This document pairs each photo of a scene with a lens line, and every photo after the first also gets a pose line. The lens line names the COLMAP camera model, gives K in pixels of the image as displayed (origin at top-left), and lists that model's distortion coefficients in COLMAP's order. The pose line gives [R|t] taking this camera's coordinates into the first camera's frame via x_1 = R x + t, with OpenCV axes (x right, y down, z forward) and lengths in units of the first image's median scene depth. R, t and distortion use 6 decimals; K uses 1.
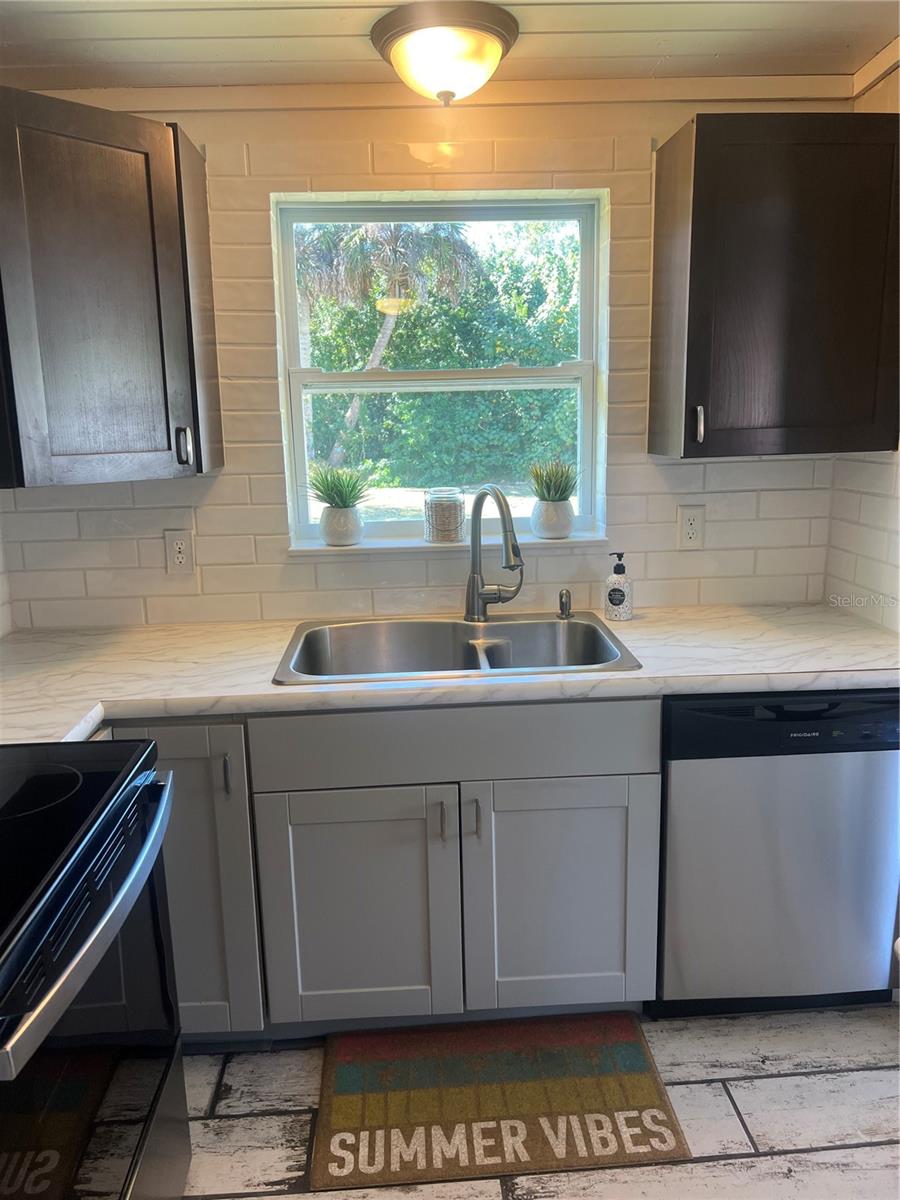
lens RADIAL K [[912.4, 0, 450.0], [0, 912.4, 600.0], [0, 0, 1]] dist [0.054090, -0.058205]
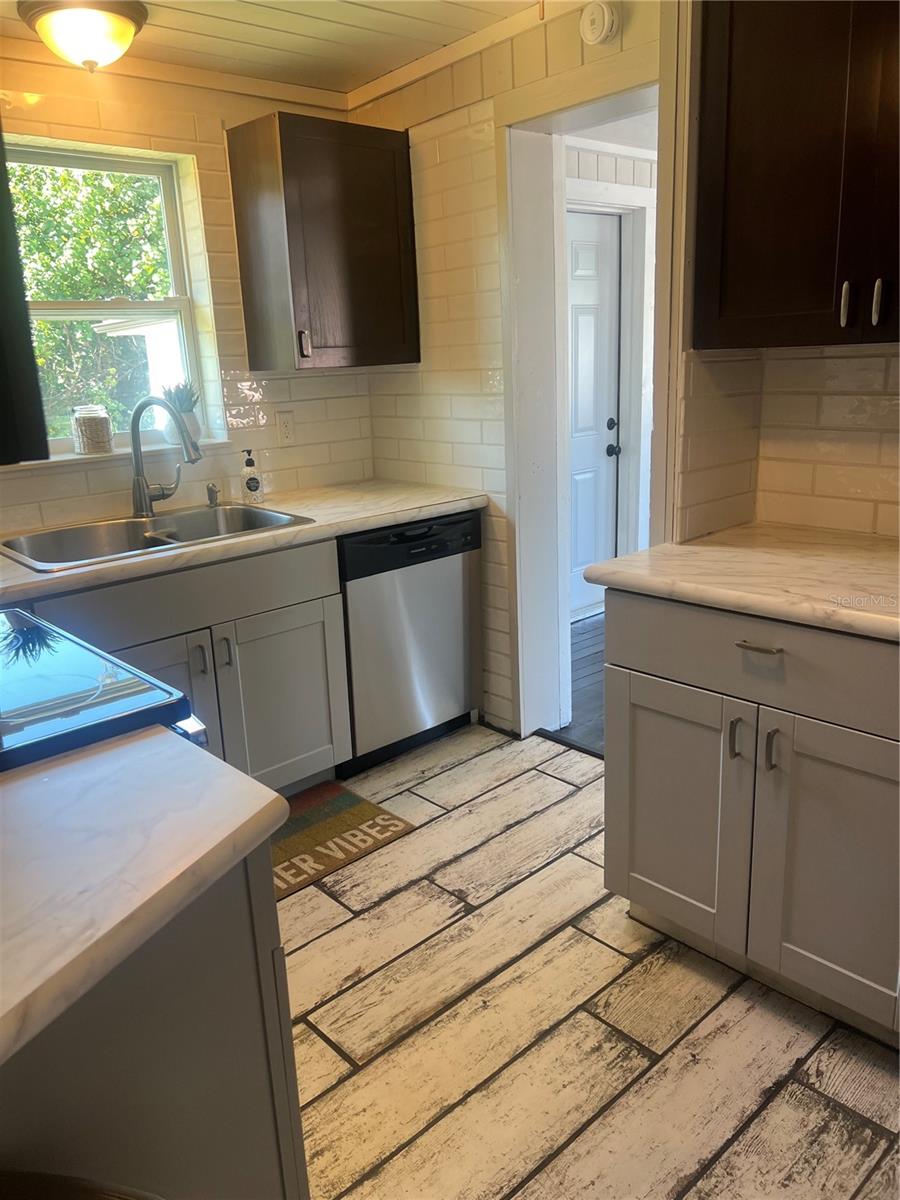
lens RADIAL K [[911.9, 0, 450.0], [0, 911.9, 600.0], [0, 0, 1]] dist [0.039488, -0.042219]
pose [[0.768905, -0.176054, 0.614646, -0.495719], [0.152727, 0.984087, 0.090816, 0.096530], [-0.620853, 0.024044, 0.783558, -0.198061]]
